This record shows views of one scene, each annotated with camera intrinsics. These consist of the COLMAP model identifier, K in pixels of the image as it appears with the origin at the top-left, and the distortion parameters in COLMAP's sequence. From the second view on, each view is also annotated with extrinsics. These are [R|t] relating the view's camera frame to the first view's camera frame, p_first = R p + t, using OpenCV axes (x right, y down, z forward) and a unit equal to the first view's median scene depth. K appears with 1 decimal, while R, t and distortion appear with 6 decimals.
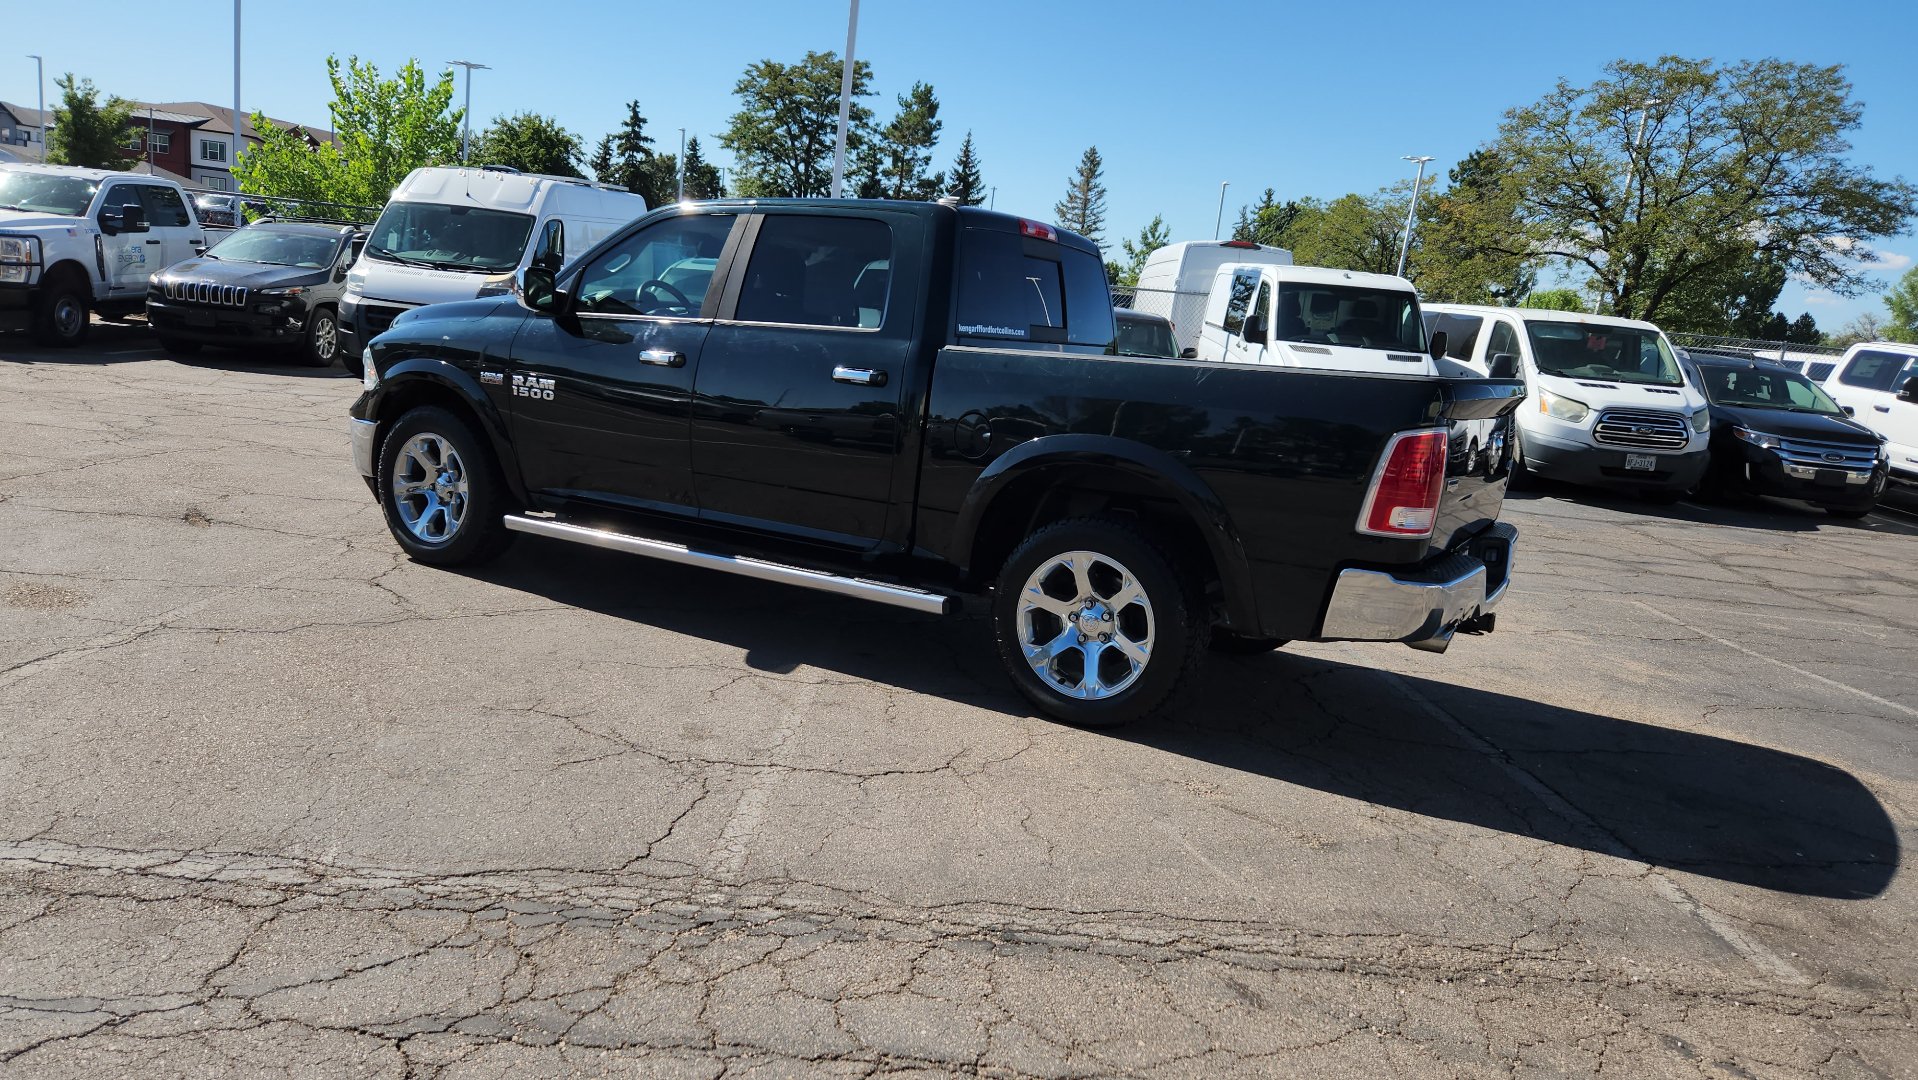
lens RADIAL K [[1278.5, 0, 929.8], [0, 1278.5, 545.7], [0, 0, 1]] dist [0.073309, -0.060954]
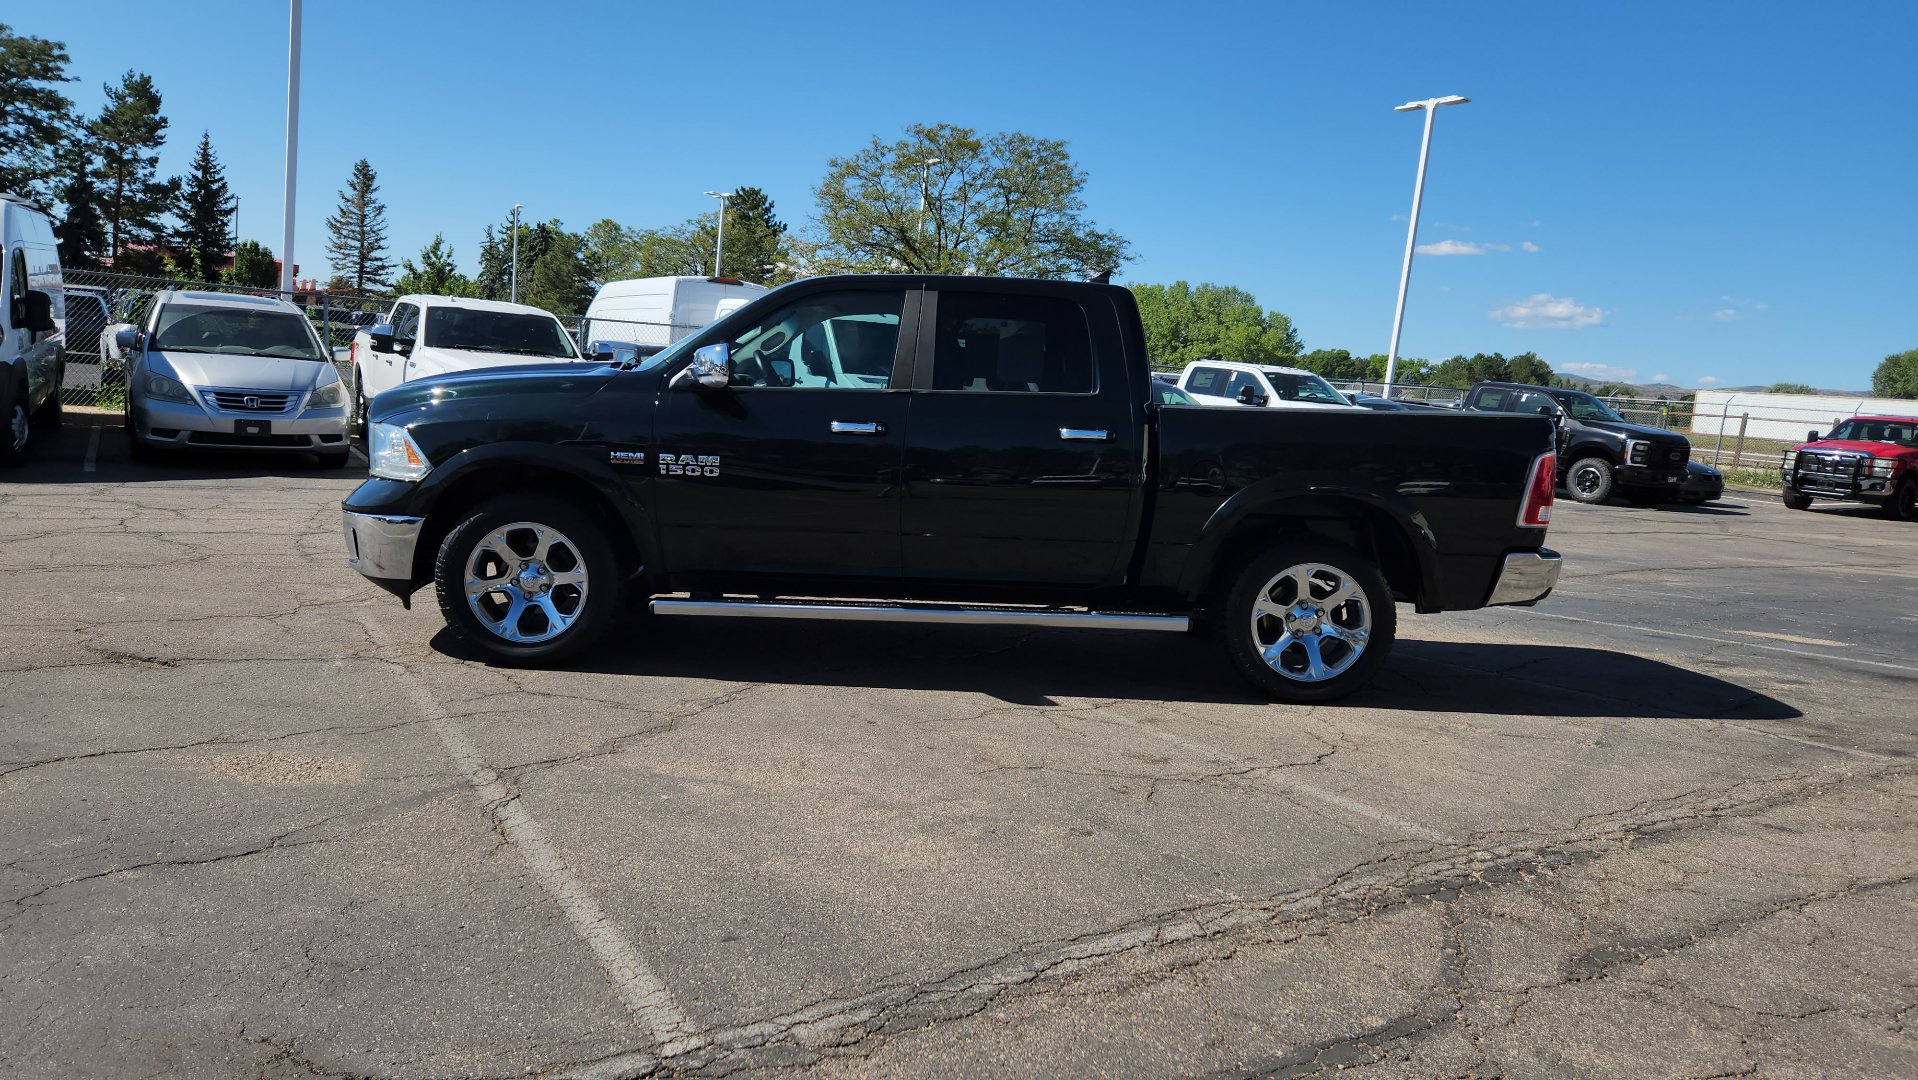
lens RADIAL K [[1267.3, 0, 932.2], [0, 1267.3, 535.7], [0, 0, 1]] dist [0.076876, -0.061429]
pose [[0.848875, -0.099012, 0.519238, -0.098665], [0.109978, 0.993886, 0.009724, -0.008915], [-0.517027, 0.048850, 0.854574, 0.013678]]
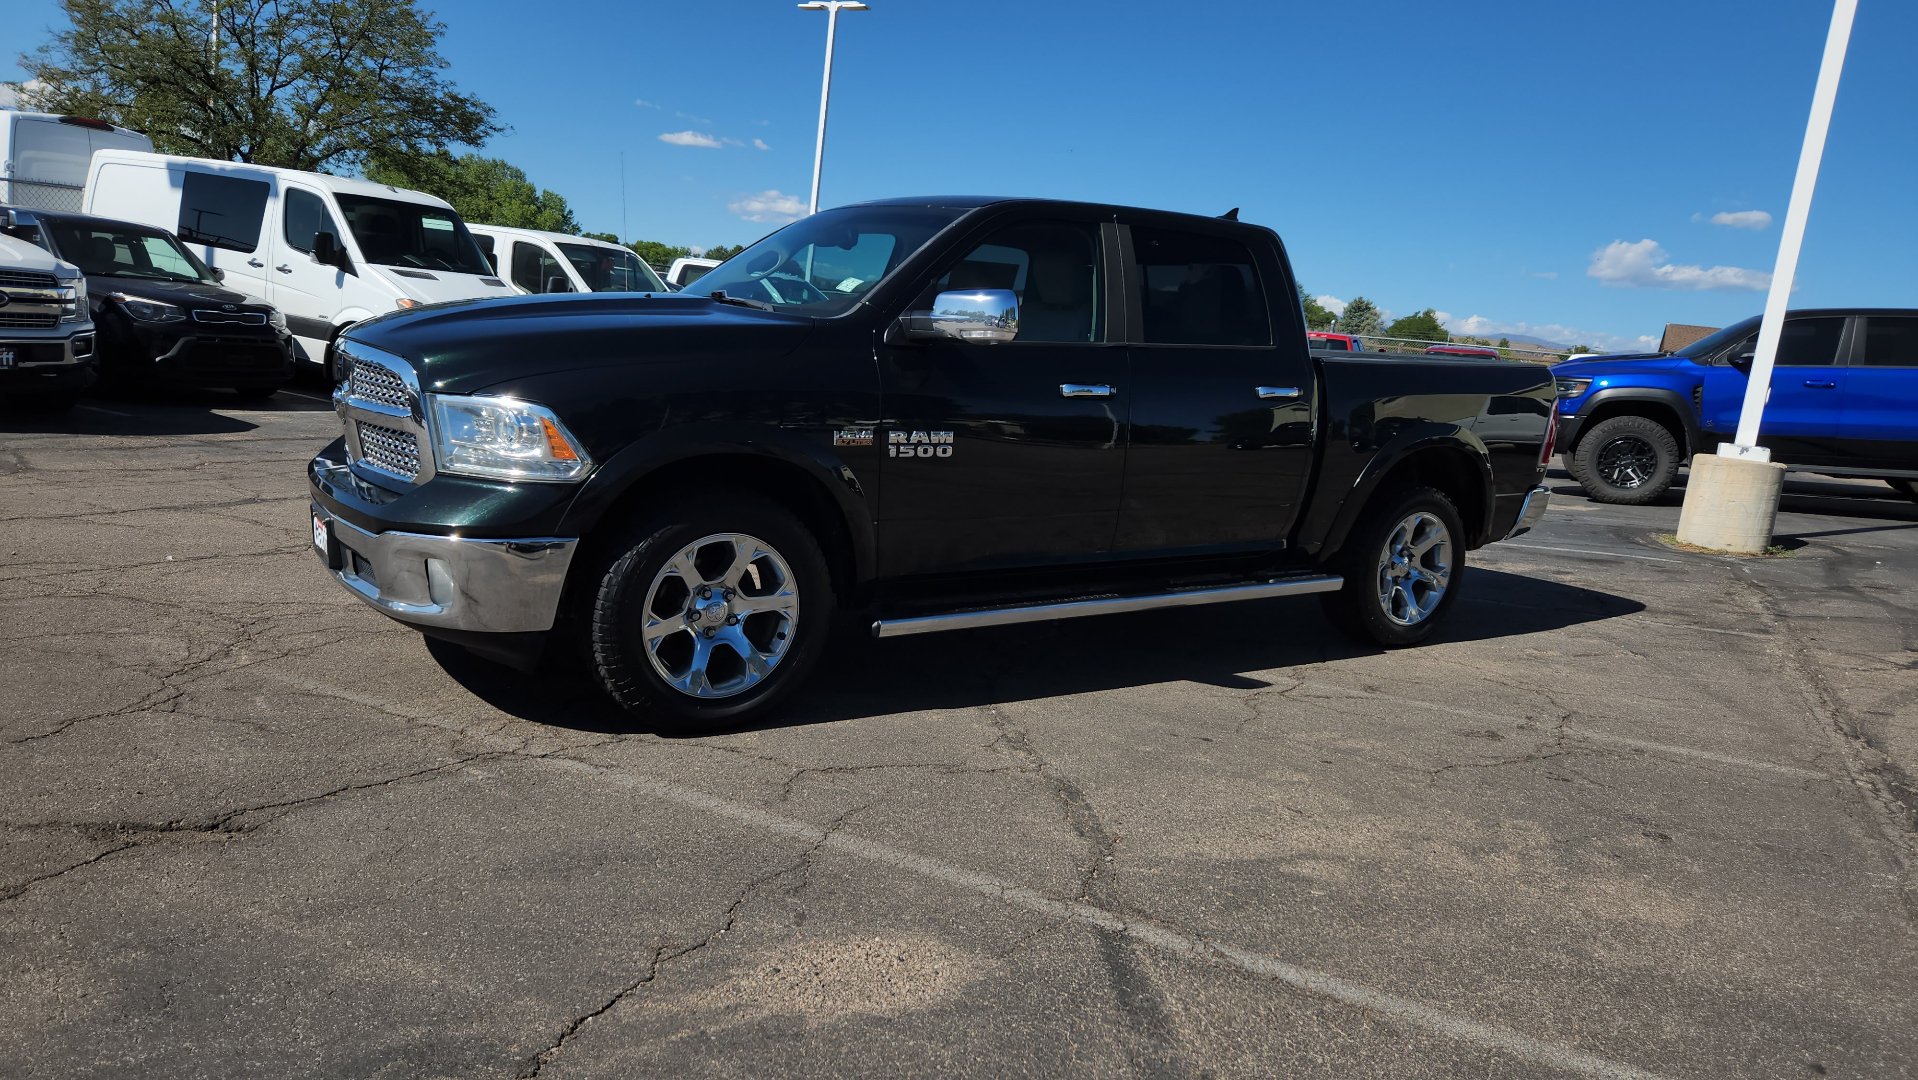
lens RADIAL K [[1251.7, 0, 908.3], [0, 1251.7, 562.4], [0, 0, 1]] dist [0.068125, -0.056877]
pose [[0.448995, -0.220358, 0.865936, -0.144597], [0.119938, 0.975207, 0.185975, -0.028993], [-0.885448, 0.020357, 0.464293, 0.100796]]
